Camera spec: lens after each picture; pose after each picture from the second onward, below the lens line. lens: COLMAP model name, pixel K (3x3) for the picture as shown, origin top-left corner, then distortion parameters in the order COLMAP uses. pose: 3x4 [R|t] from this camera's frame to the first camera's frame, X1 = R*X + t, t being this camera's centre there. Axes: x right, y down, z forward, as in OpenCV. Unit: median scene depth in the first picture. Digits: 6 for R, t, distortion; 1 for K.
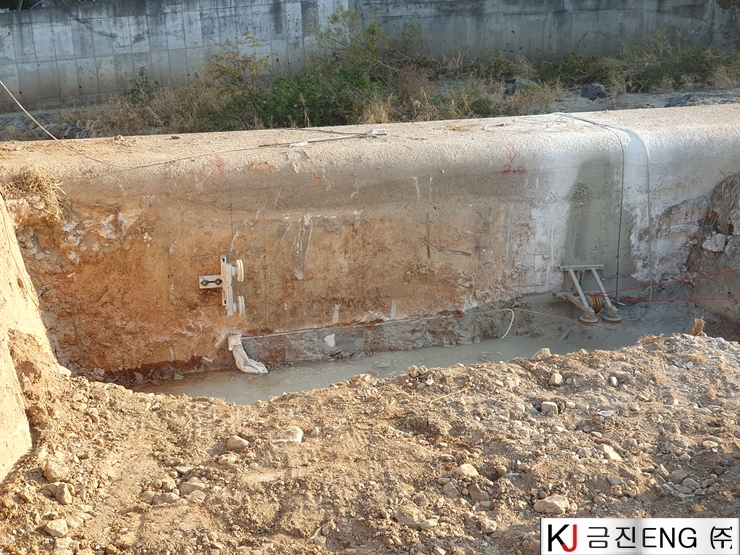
lens RADIAL K [[1091.5, 0, 374.9], [0, 1091.5, 272.9], [0, 0, 1]] dist [0.096635, 0.000000]
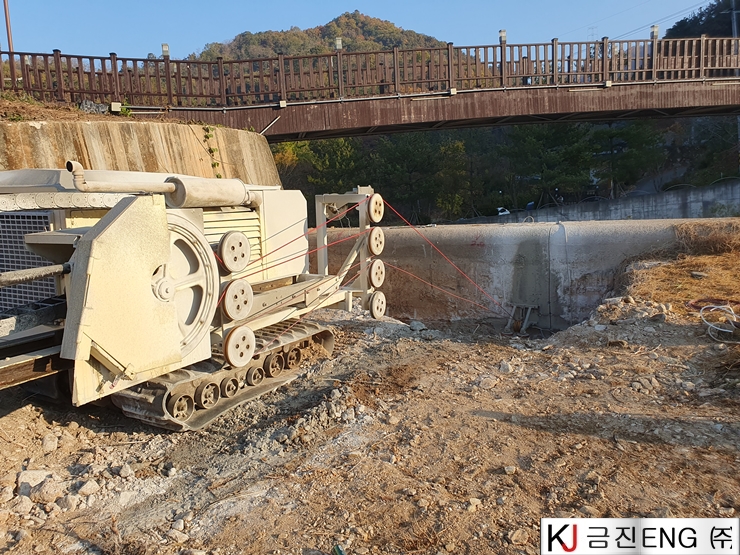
lens RADIAL K [[572.5, 0, 365.2], [0, 572.5, 272.1], [0, 0, 1]] dist [0.032368, -0.022171]
pose [[0.708097, 0.053292, -0.704101, 0.664973], [-0.165217, 0.981973, -0.091832, 0.068309], [0.686514, 0.181356, 0.704137, 0.222739]]
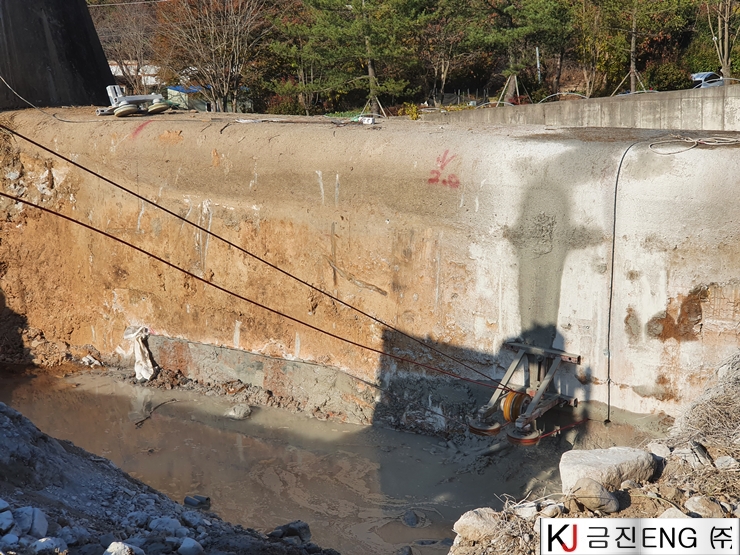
lens RADIAL K [[1091.5, 0, 371.2], [0, 1091.5, 278.2], [0, 0, 1]] dist [0.096635, 0.000000]
pose [[0.640075, 0.157858, -0.751921, 0.621029], [-0.227580, 0.973701, 0.010690, -0.031962], [0.733833, 0.164280, 0.659167, 0.535773]]
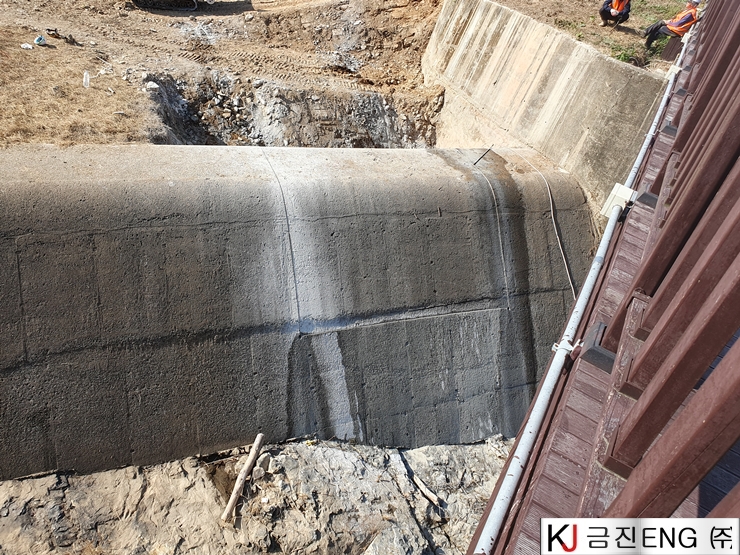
lens RADIAL K [[572.5, 0, 367.2], [0, 572.5, 263.9], [0, 0, 1]] dist [0.032368, -0.022171]
pose [[-0.975018, -0.102201, -0.197220, 0.228620], [-0.220119, 0.563686, 0.796119, -0.808340], [0.029805, 0.819642, -0.572100, 1.740523]]
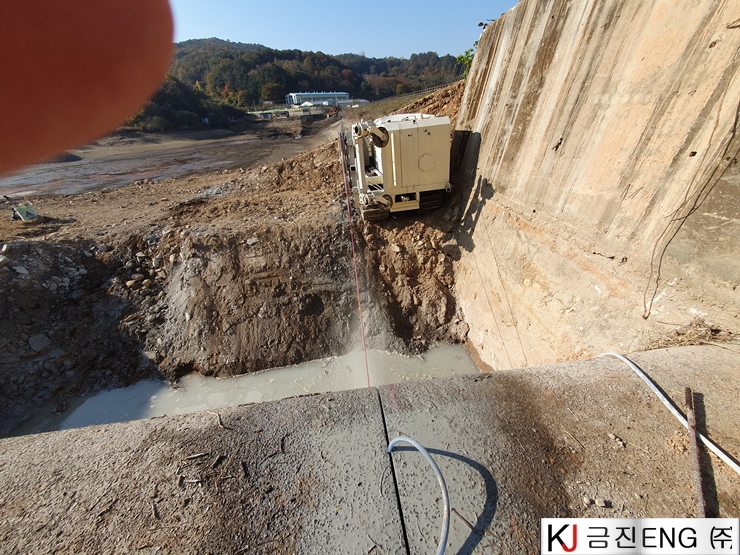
lens RADIAL K [[289.3, 0, 363.0], [0, 289.3, 279.9], [0, 0, 1]] dist [0.013948, -0.002685]
pose [[-0.976425, -0.034058, 0.213154, -0.143863], [0.137823, 0.661621, 0.737063, -0.223029], [-0.166130, 0.749064, -0.641329, 0.984559]]
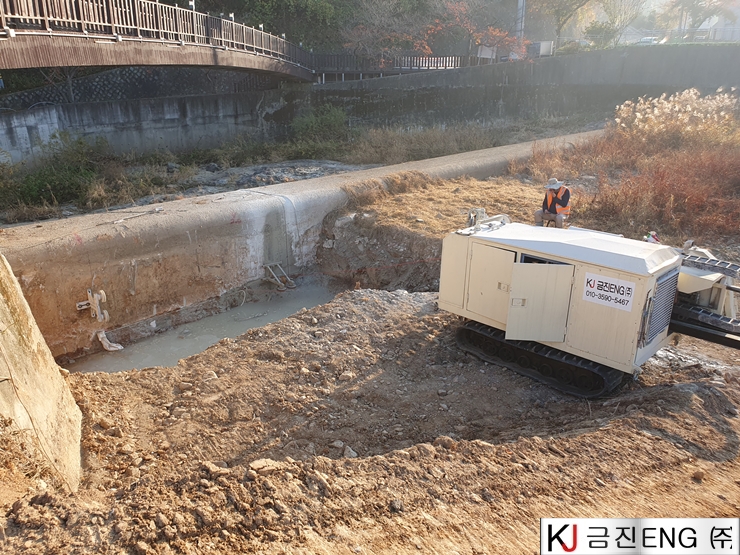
lens RADIAL K [[572.5, 0, 370.1], [0, 572.5, 272.1], [0, 0, 1]] dist [0.032368, -0.022171]
pose [[0.875762, -0.158809, 0.455873, -0.150448], [0.145258, 0.987264, 0.064876, -0.035607], [-0.460370, 0.009403, 0.887677, -0.039147]]
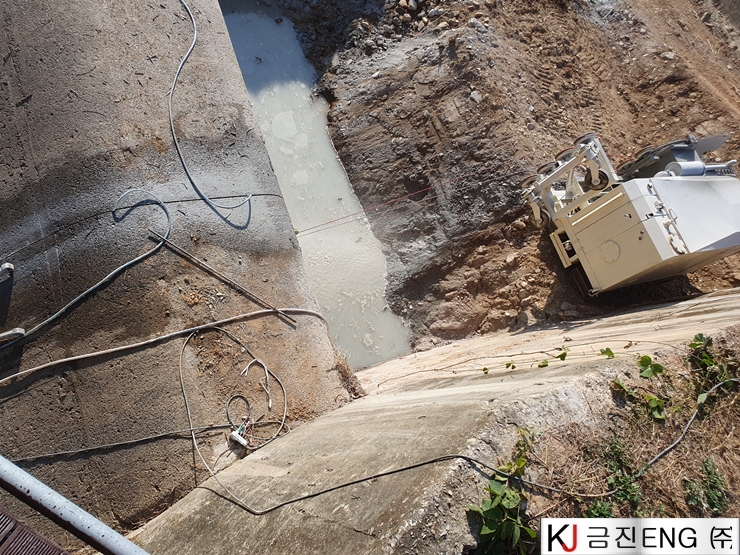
lens RADIAL K [[572.5, 0, 365.3], [0, 572.5, 274.0], [0, 0, 1]] dist [0.032368, -0.022171]
pose [[-0.065288, -0.912428, 0.403995, -0.387994], [-0.144318, 0.409237, 0.900943, -0.521018], [-0.987375, 0.000517, -0.158398, 0.942219]]
